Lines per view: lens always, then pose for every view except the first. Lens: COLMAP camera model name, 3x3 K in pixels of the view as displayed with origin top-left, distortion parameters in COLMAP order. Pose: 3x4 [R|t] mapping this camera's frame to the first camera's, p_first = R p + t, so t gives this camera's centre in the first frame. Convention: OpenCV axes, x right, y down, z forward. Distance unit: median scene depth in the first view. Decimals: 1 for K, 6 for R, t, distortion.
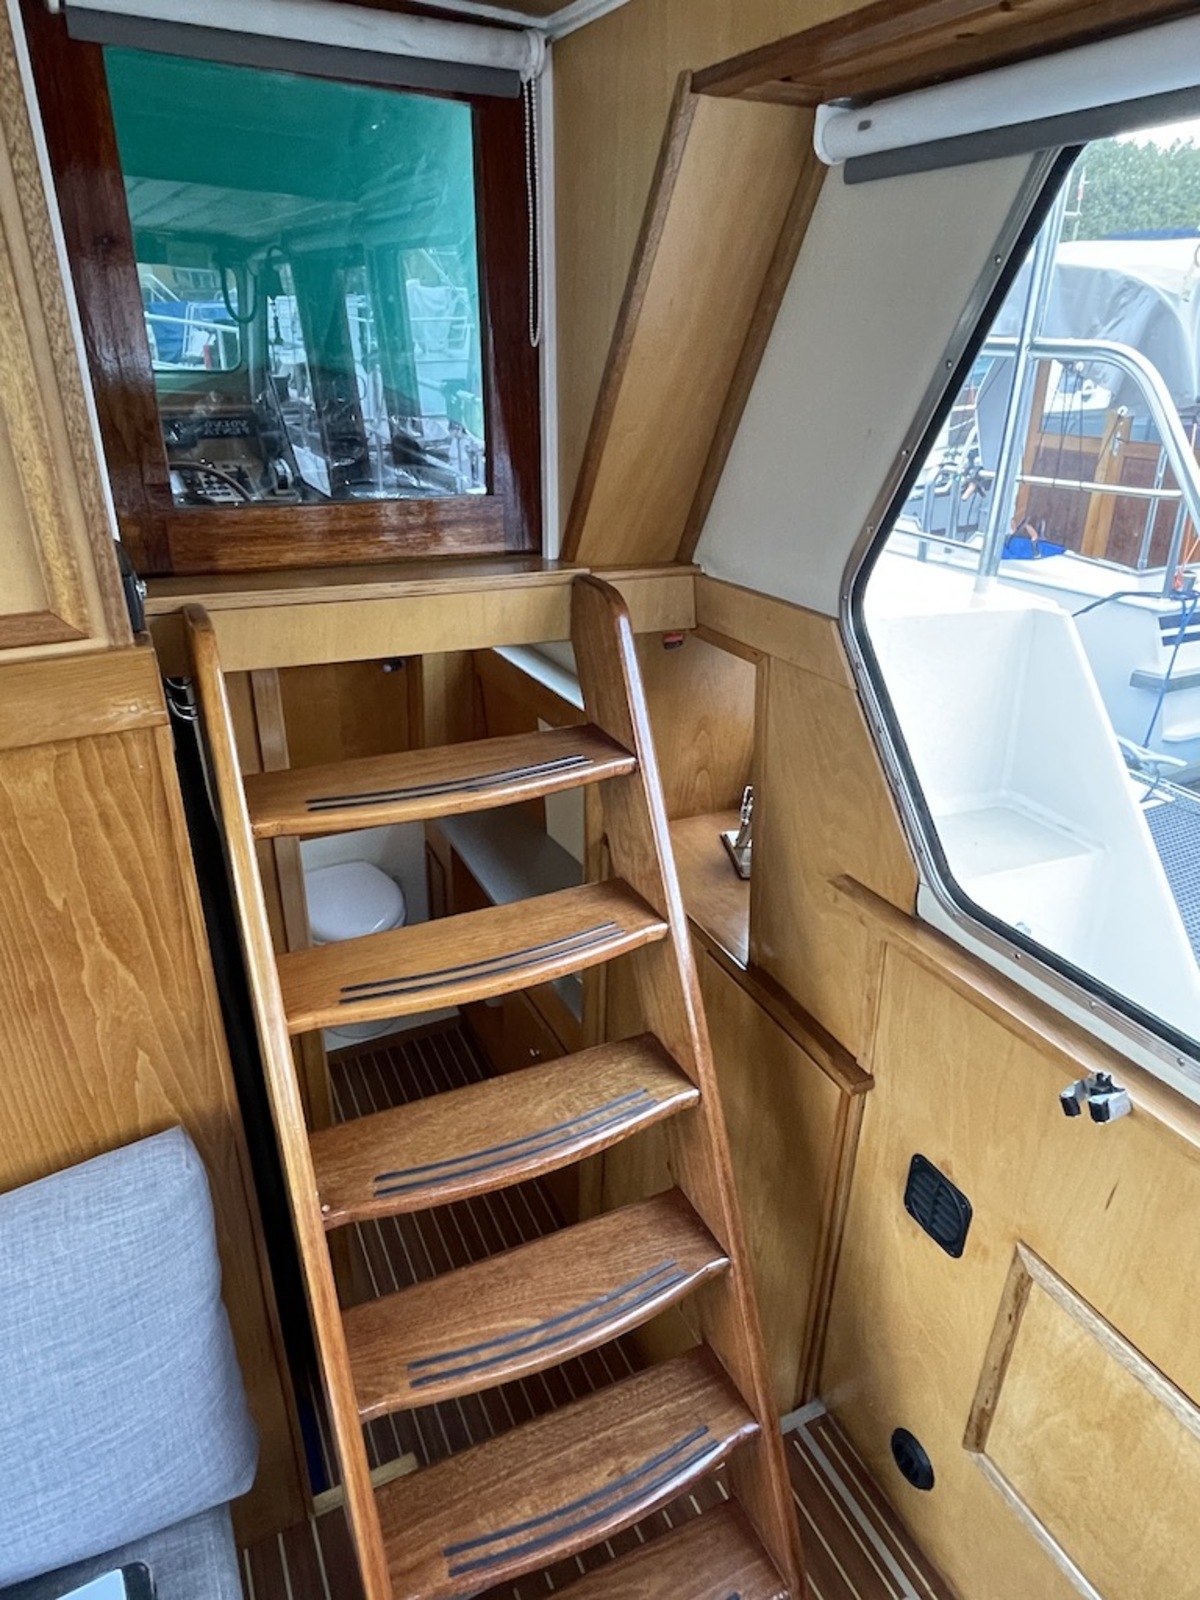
lens RADIAL K [[986.2, 0, 600.0], [0, 986.2, 800.0], [0, 0, 1]] dist [-0.000161, 0.000178]
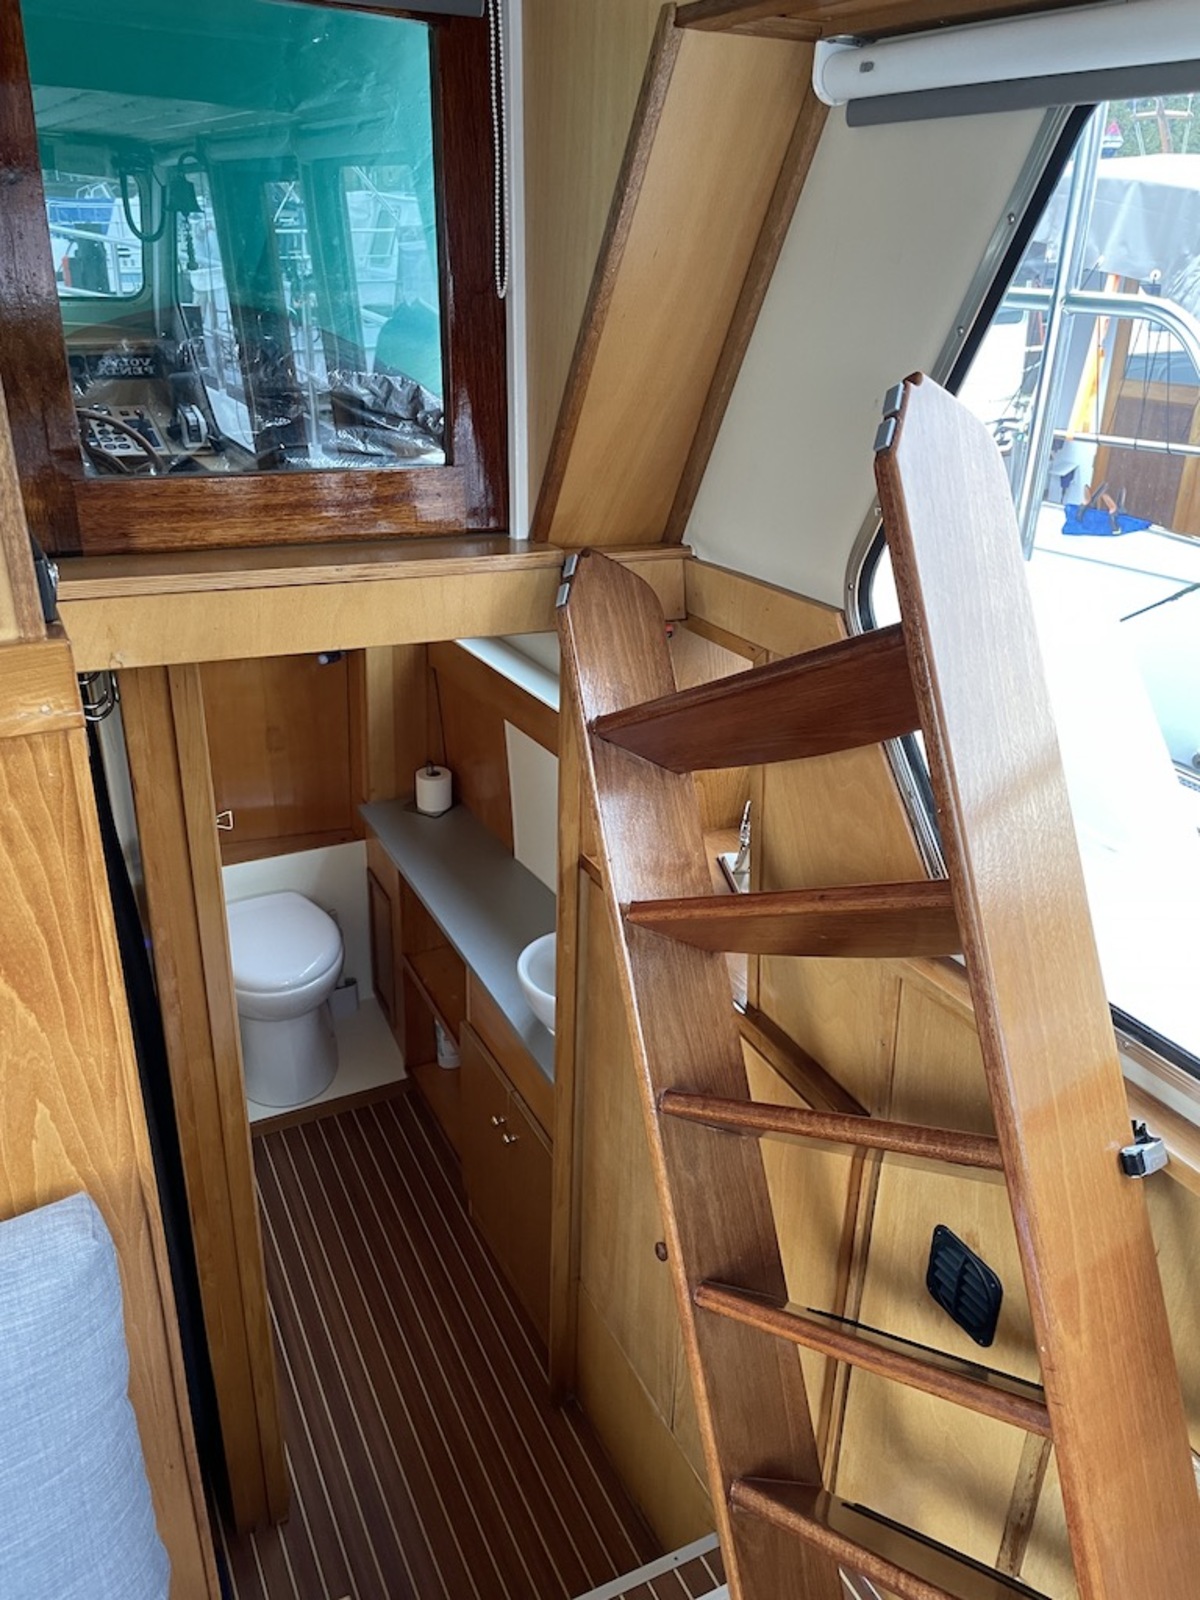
lens RADIAL K [[1213.5, 0, 606.9], [0, 1213.5, 783.7], [0, 0, 1]] dist [0.091354, -0.096978]
pose [[0.999761, 0.002307, 0.021755, 0.005576], [-0.001641, 0.999531, -0.030575, 0.005736], [-0.021816, 0.030532, 0.999296, -0.086103]]
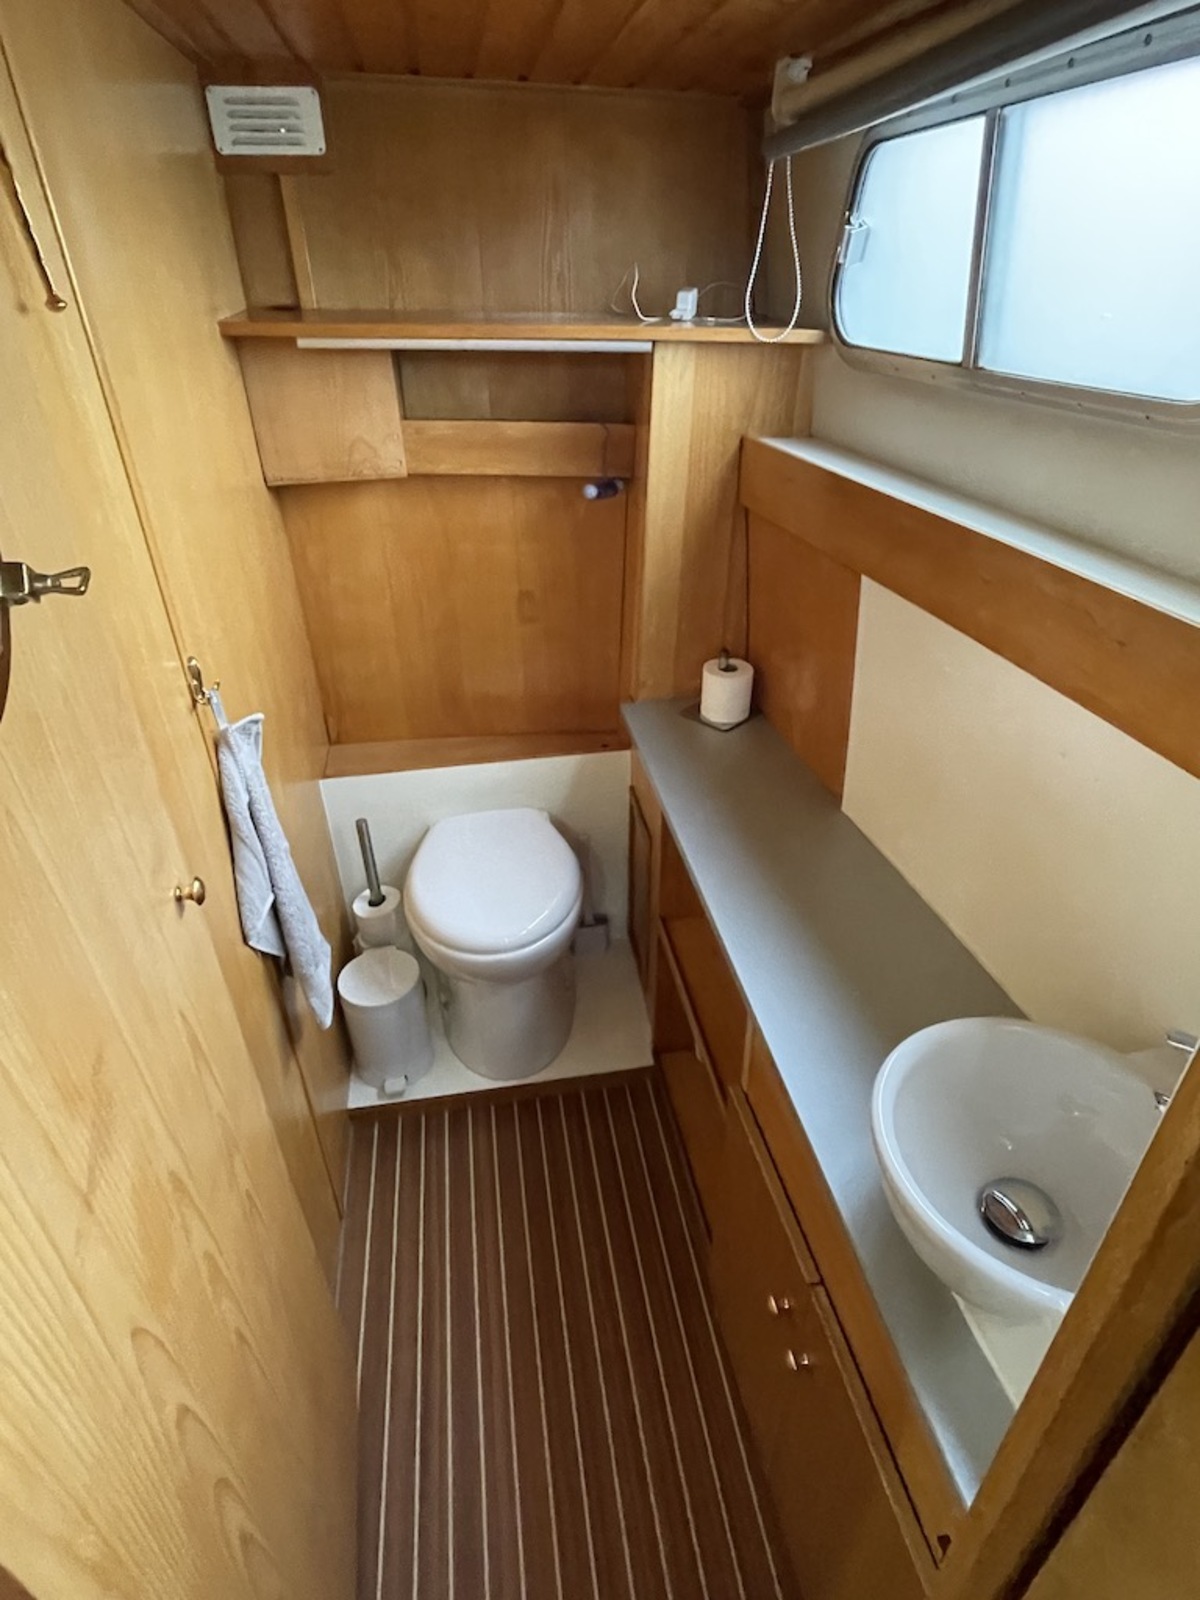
lens RADIAL K [[842.0, 0, 600.0], [0, 842.0, 800.0], [0, 0, 1]] dist [-0.001313, -0.000304]
pose [[0.959701, 0.122053, -0.253134, -0.166014], [-0.097262, 0.989350, 0.108287, -0.019968], [0.263655, -0.079303, 0.961352, 1.381318]]
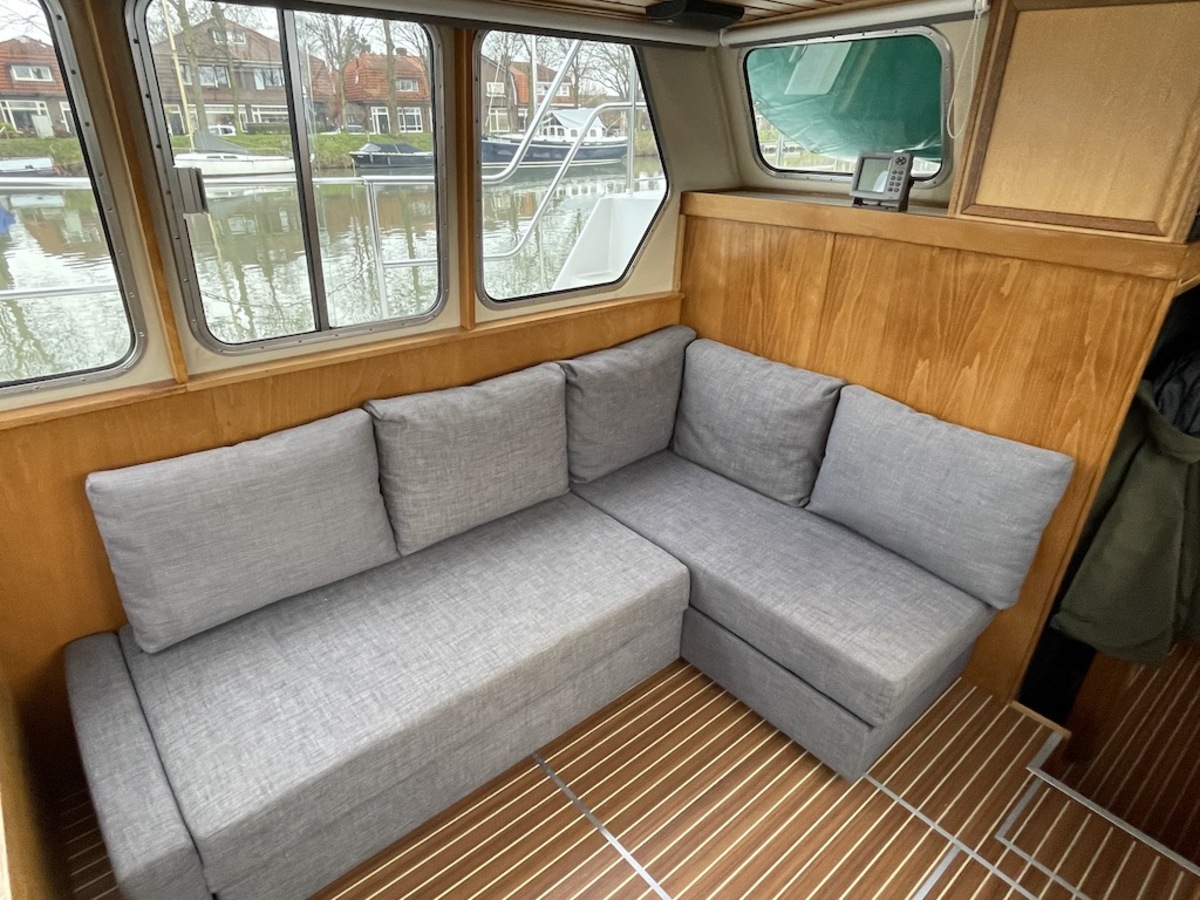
lens RADIAL K [[697.9, 0, 595.7], [0, 697.9, 456.5], [0, 0, 1]] dist [-0.001966, 0.000733]
pose [[0.244487, 0.427417, -0.870368, 0.680686], [-0.433653, 0.851037, 0.296110, 0.312109], [0.867278, 0.305043, 0.393418, -0.575515]]
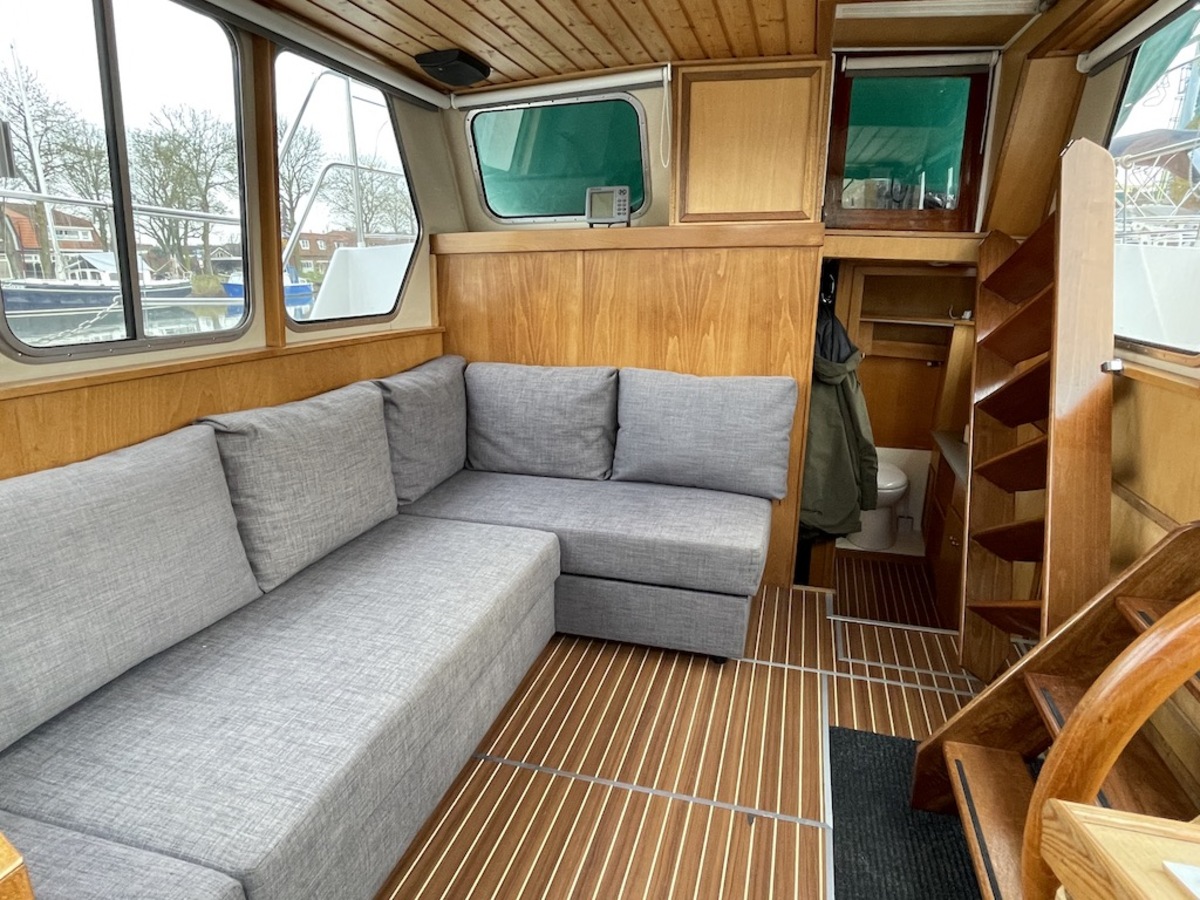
lens RADIAL K [[700.2, 0, 600.0], [0, 700.2, 450.0], [0, 0, 1]] dist [0.001833, -0.002231]
pose [[0.740464, 0.166985, -0.651021, 0.613701], [-0.288552, 0.953812, -0.083546, 0.884603], [0.607001, 0.249716, 0.754448, -1.015489]]
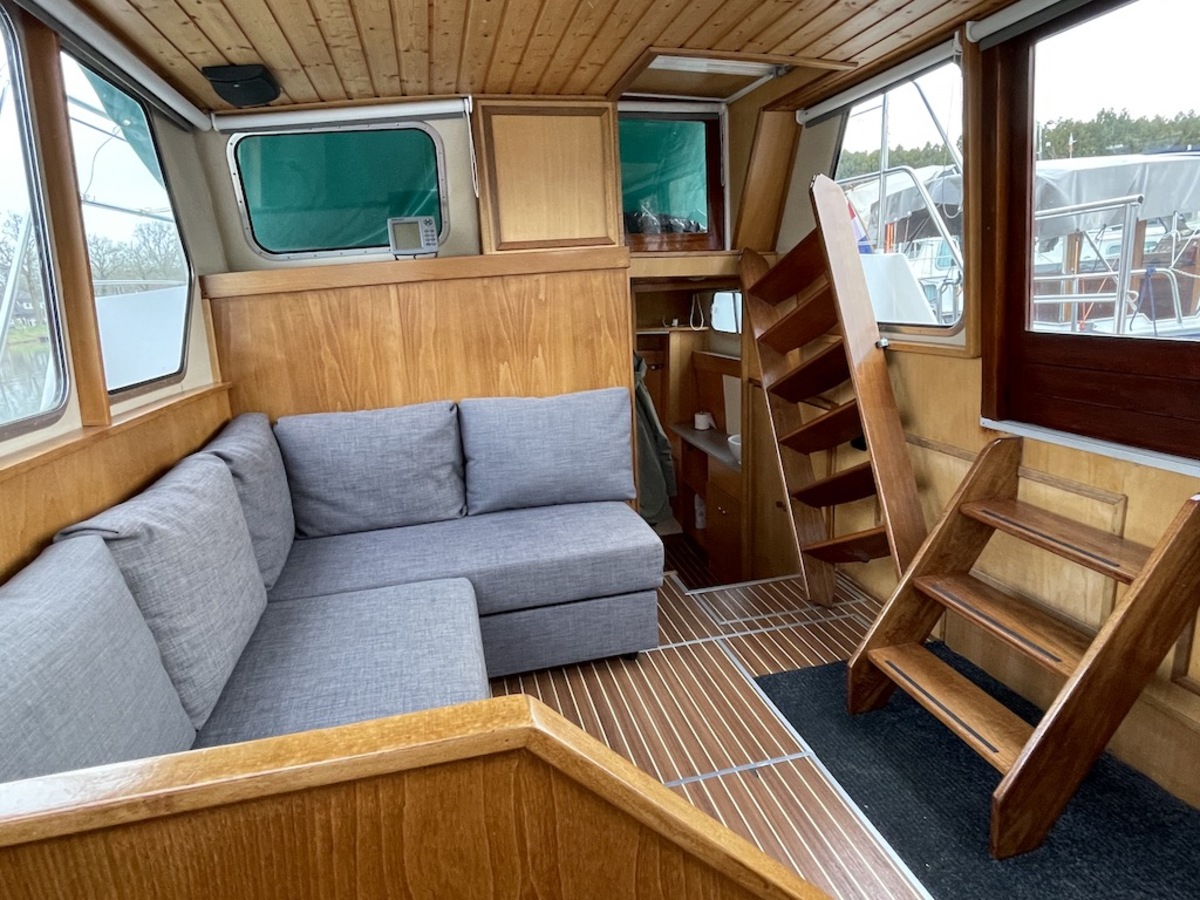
lens RADIAL K [[697.9, 0, 595.7], [0, 697.9, 456.5], [0, 0, 1]] dist [-0.001966, 0.000733]
pose [[0.971380, -0.009455, -0.237343, 0.076045], [-0.037968, 0.980180, -0.194436, 1.010077], [0.234477, 0.197882, 0.951768, -1.295783]]
